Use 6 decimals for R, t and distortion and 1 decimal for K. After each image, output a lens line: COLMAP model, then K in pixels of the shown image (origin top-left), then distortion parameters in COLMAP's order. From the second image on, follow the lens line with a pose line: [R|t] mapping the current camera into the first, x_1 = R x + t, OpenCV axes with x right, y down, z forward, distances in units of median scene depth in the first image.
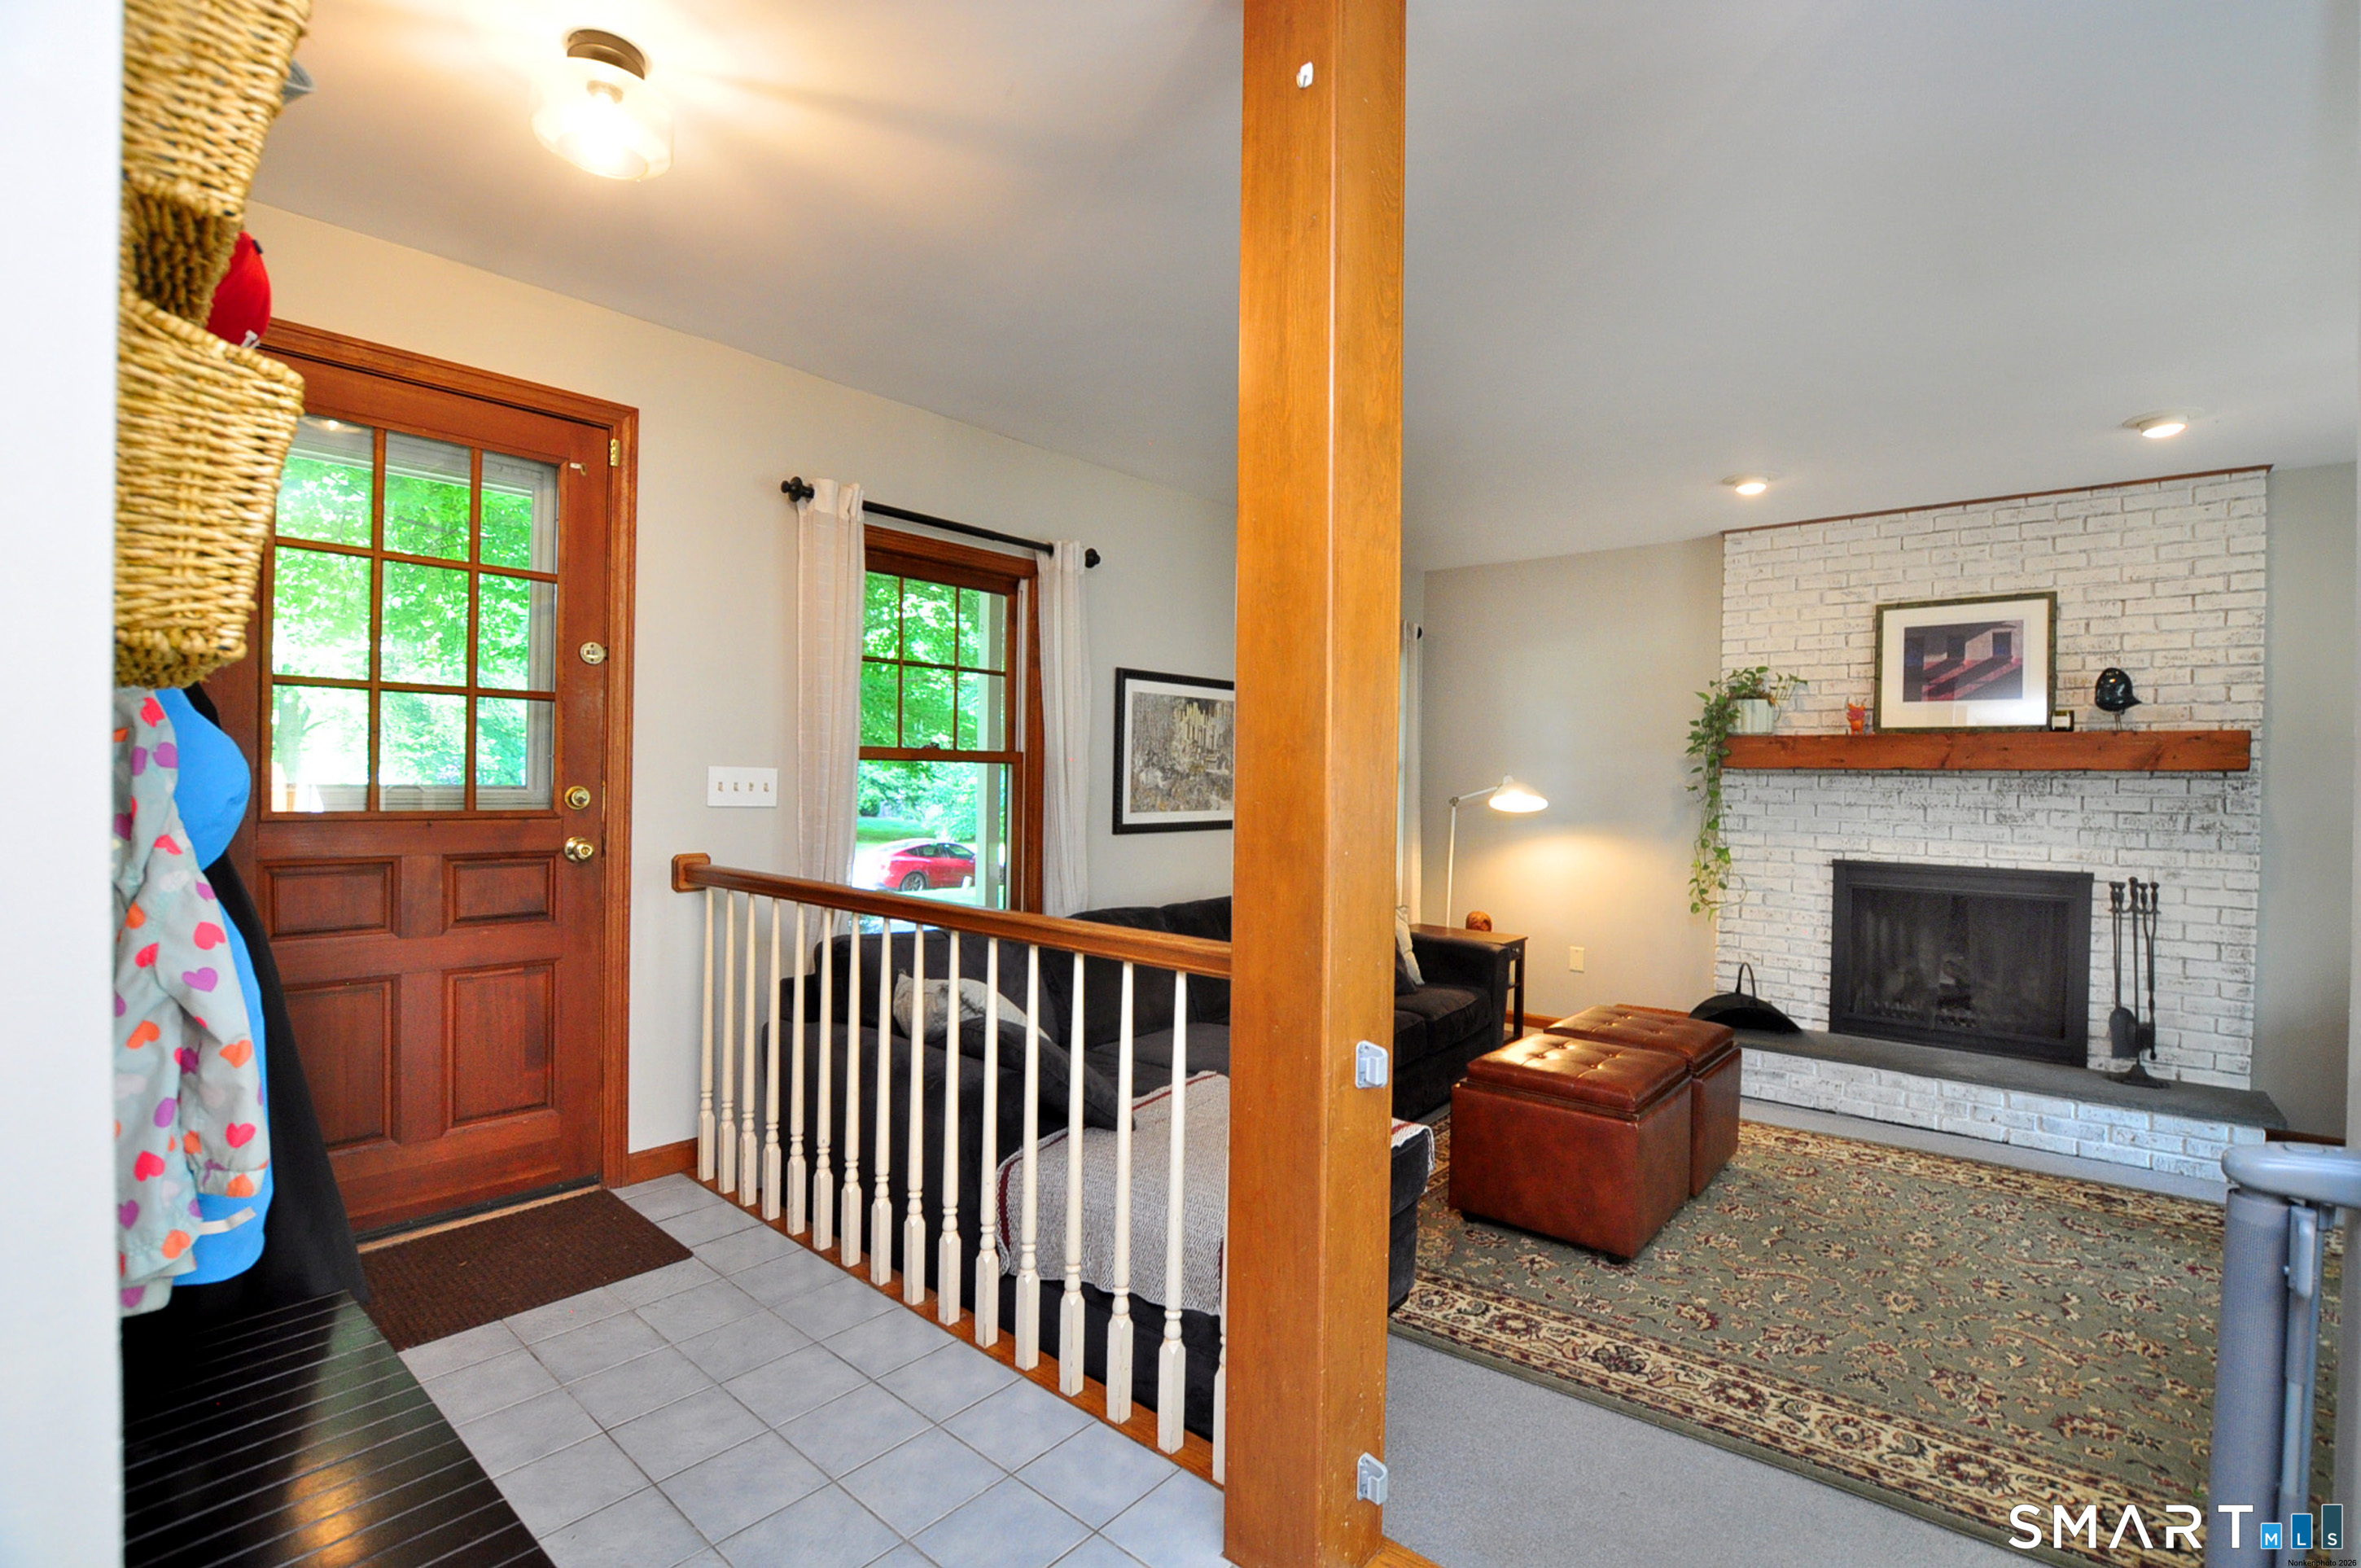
lens RADIAL K [[1062.3, 0, 1221.6], [0, 1062.3, 808.0], [0, 0, 1]] dist [-0.022694, 0.001015]
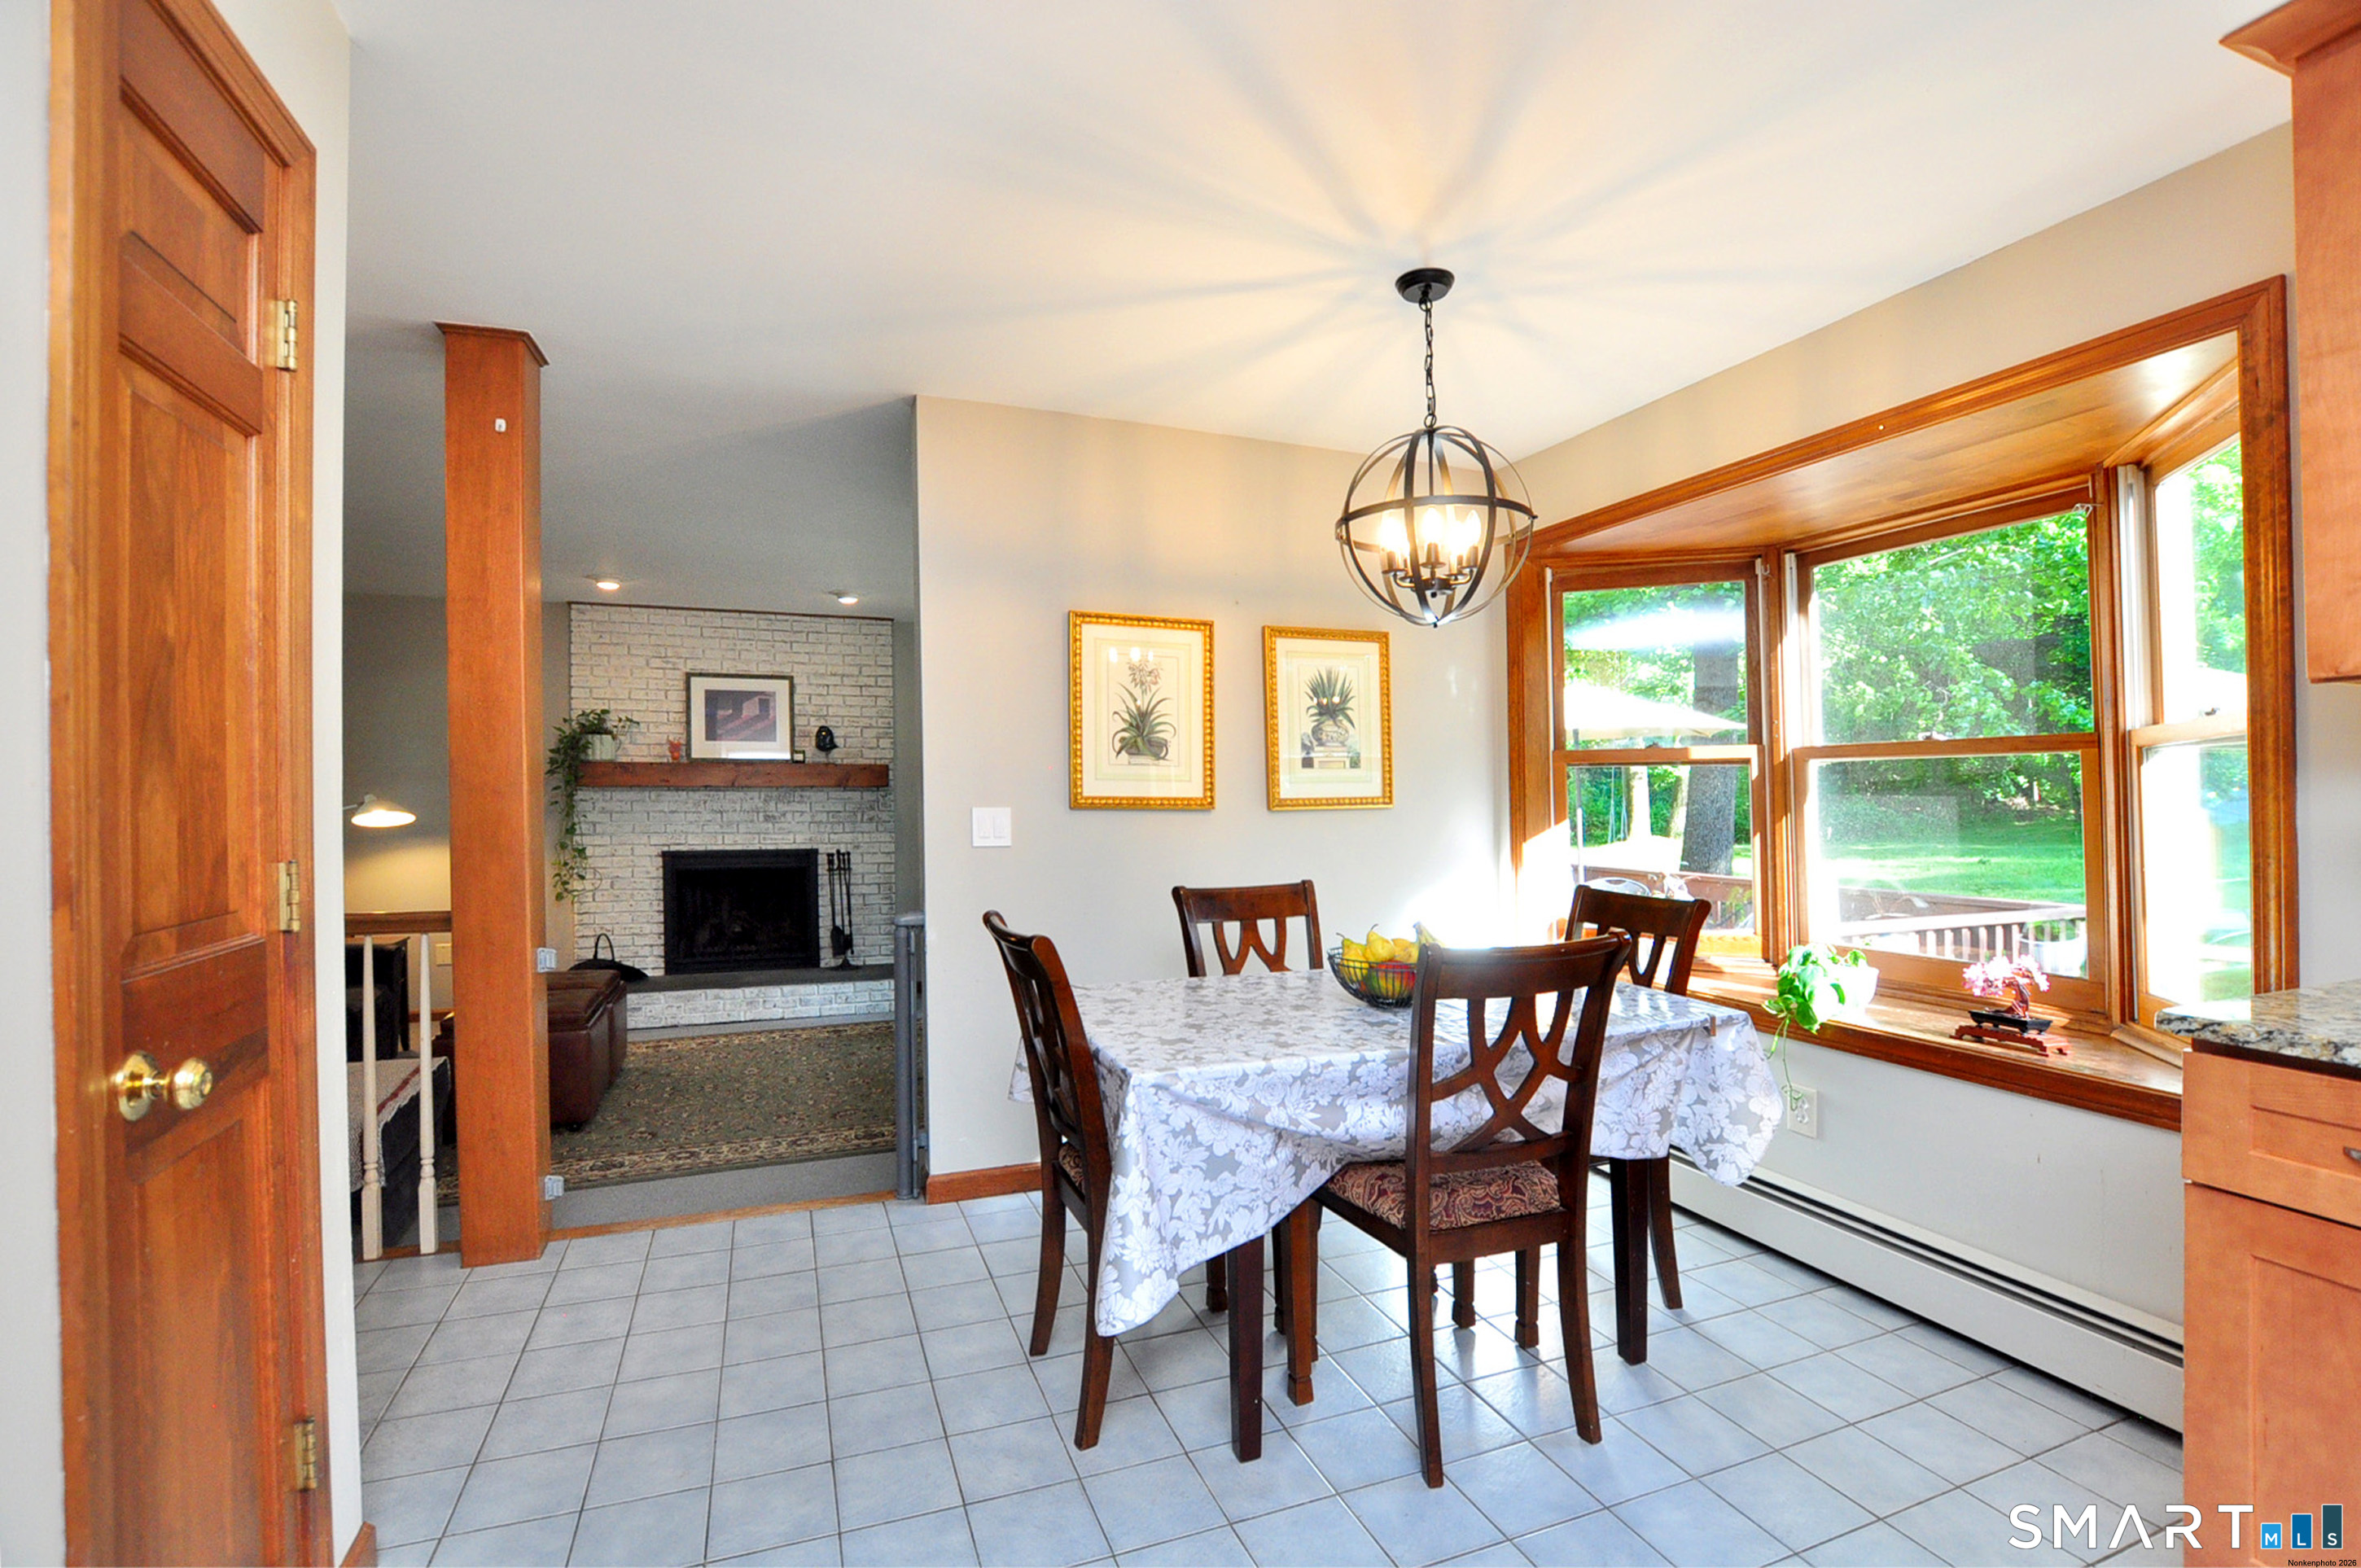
lens RADIAL K [[1062.3, 0, 1221.6], [0, 1062.3, 808.0], [0, 0, 1]] dist [-0.022694, 0.001015]
pose [[0.463302, -0.026364, 0.885808, -0.332759], [0.030555, 0.999438, 0.013765, -0.005519], [-0.885673, 0.020688, 0.463847, -0.324003]]
